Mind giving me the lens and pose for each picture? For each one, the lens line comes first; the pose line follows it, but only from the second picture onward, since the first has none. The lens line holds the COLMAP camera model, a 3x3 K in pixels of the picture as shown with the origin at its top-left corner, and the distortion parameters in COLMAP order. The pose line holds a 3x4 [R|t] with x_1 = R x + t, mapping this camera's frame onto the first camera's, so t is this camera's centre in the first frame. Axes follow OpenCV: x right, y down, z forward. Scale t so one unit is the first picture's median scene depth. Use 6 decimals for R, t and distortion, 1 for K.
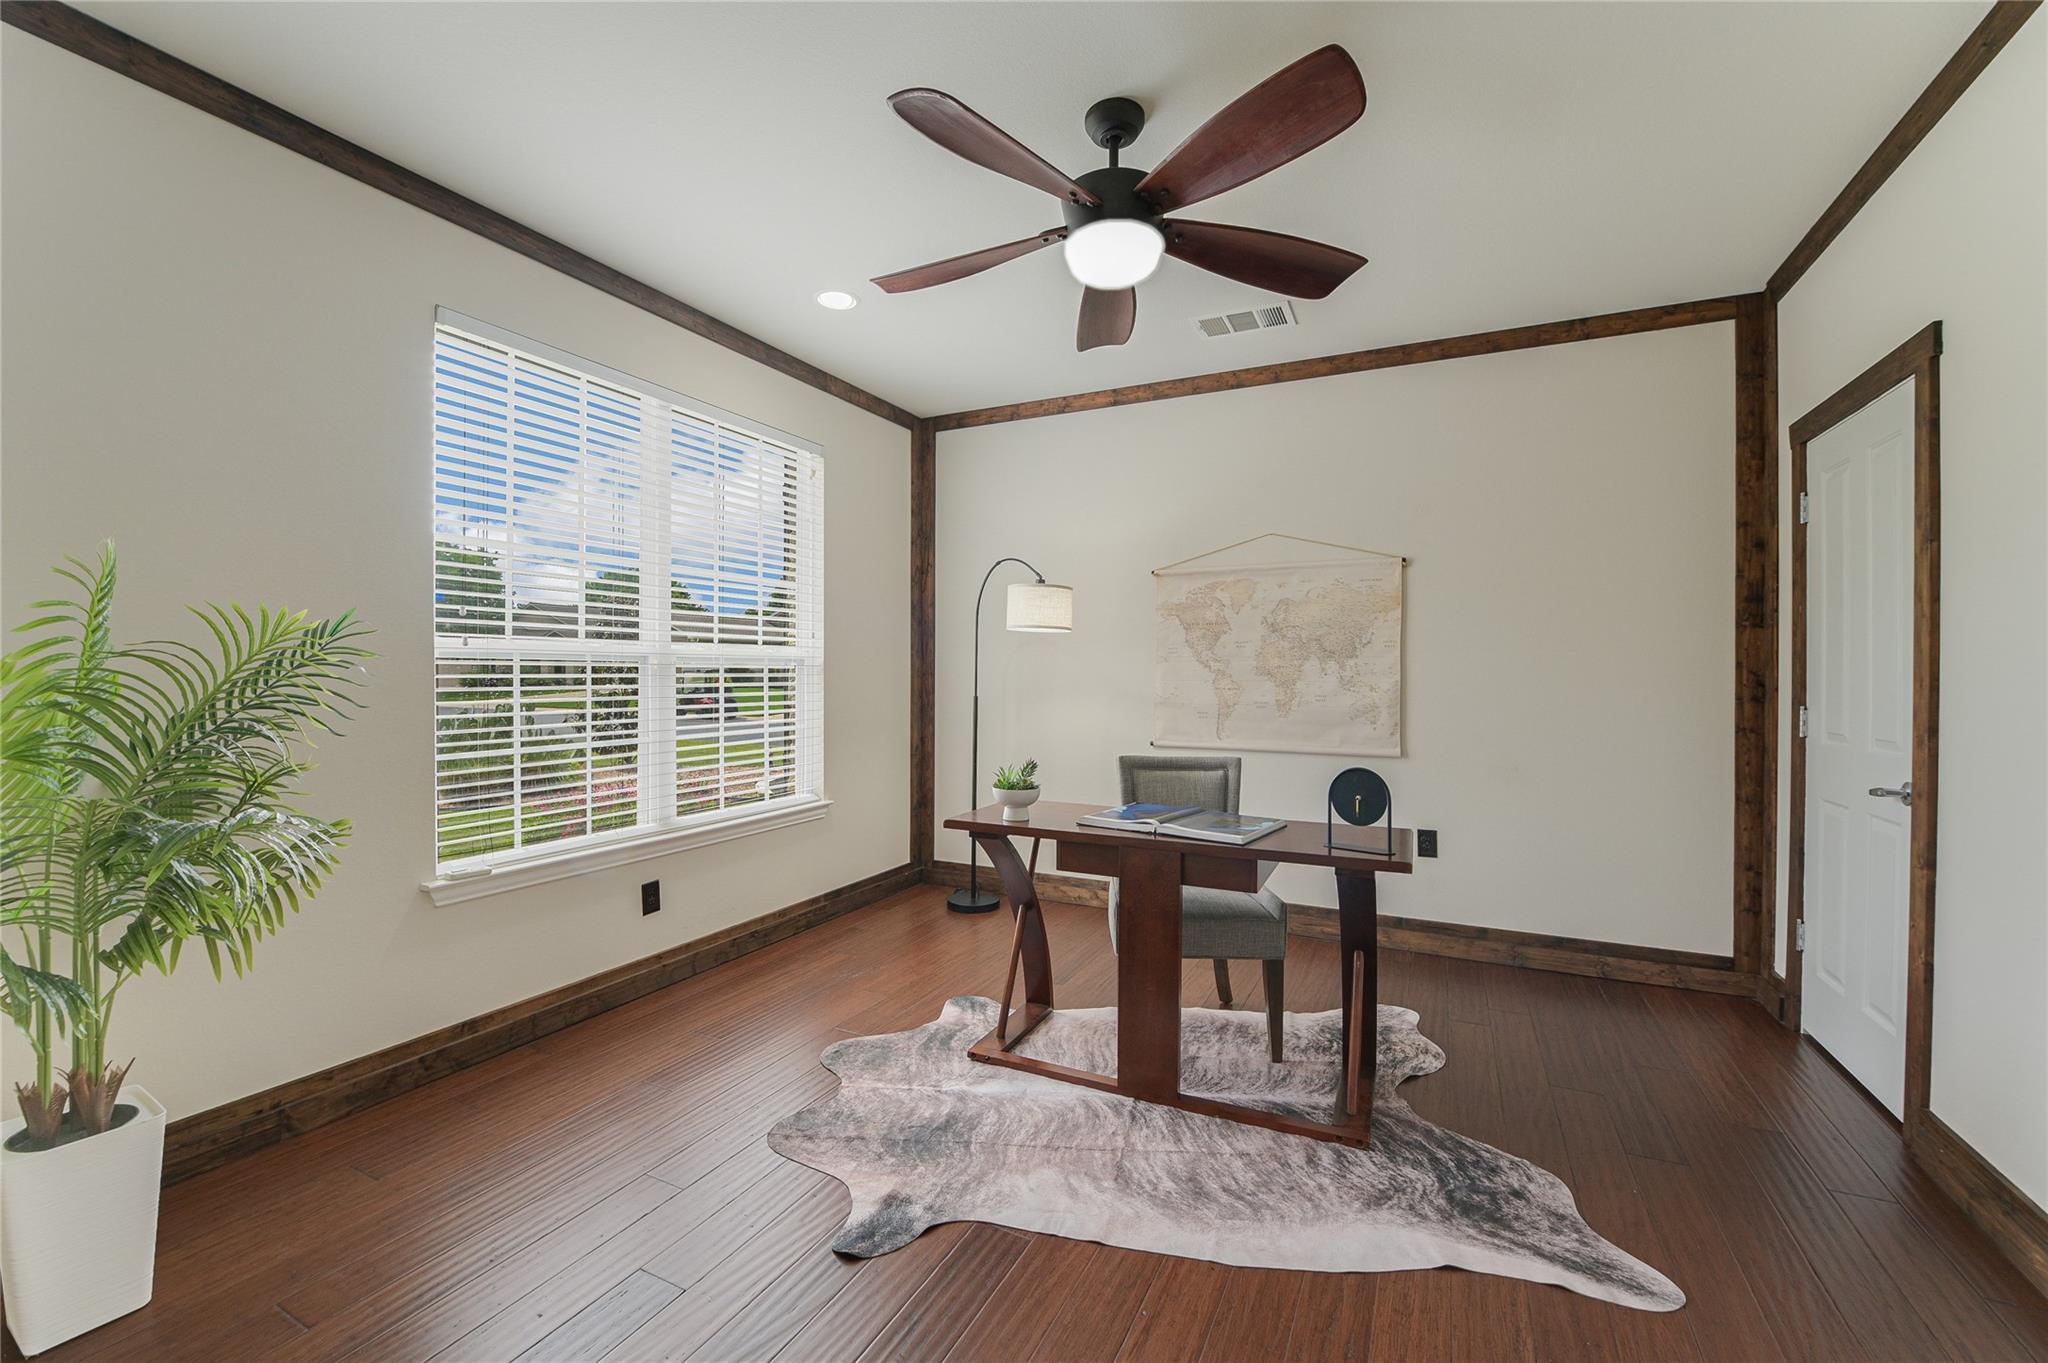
lens RADIAL K [[832.6, 0, 1026.4], [0, 832.6, 674.2], [0, 0, 1]] dist [-0.018105, -0.000131]
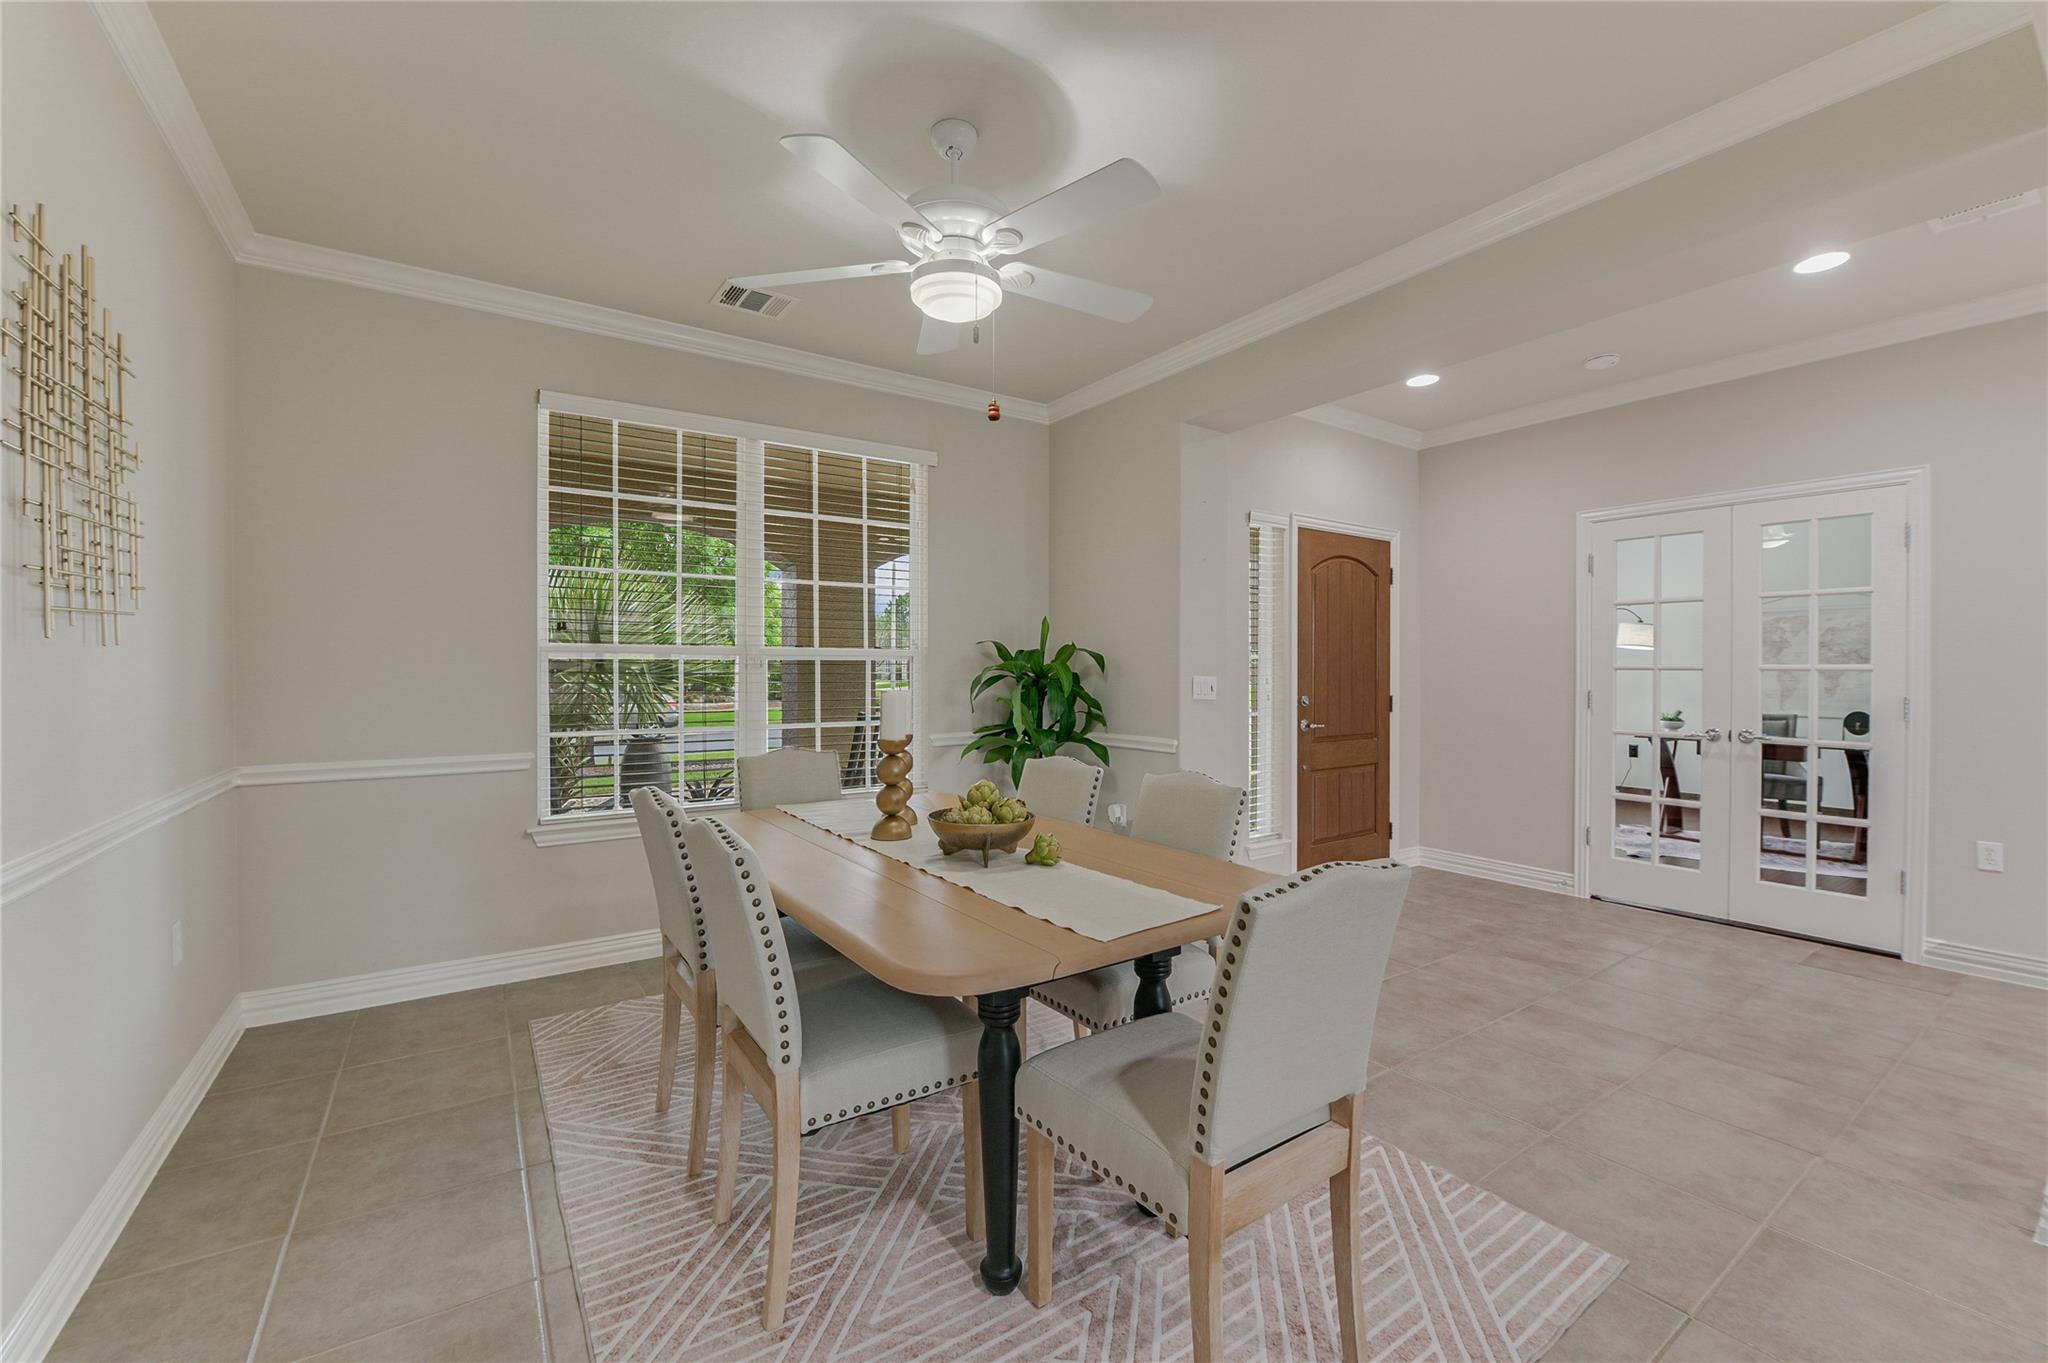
lens RADIAL K [[832.6, 0, 1026.4], [0, 832.6, 674.2], [0, 0, 1]] dist [-0.018105, -0.000131]
pose [[0.873441, 0.000815, -0.486929, -0.313631], [0.001620, 0.999988, 0.004579, -0.005175], [0.486927, -0.004788, 0.873430, -1.265838]]
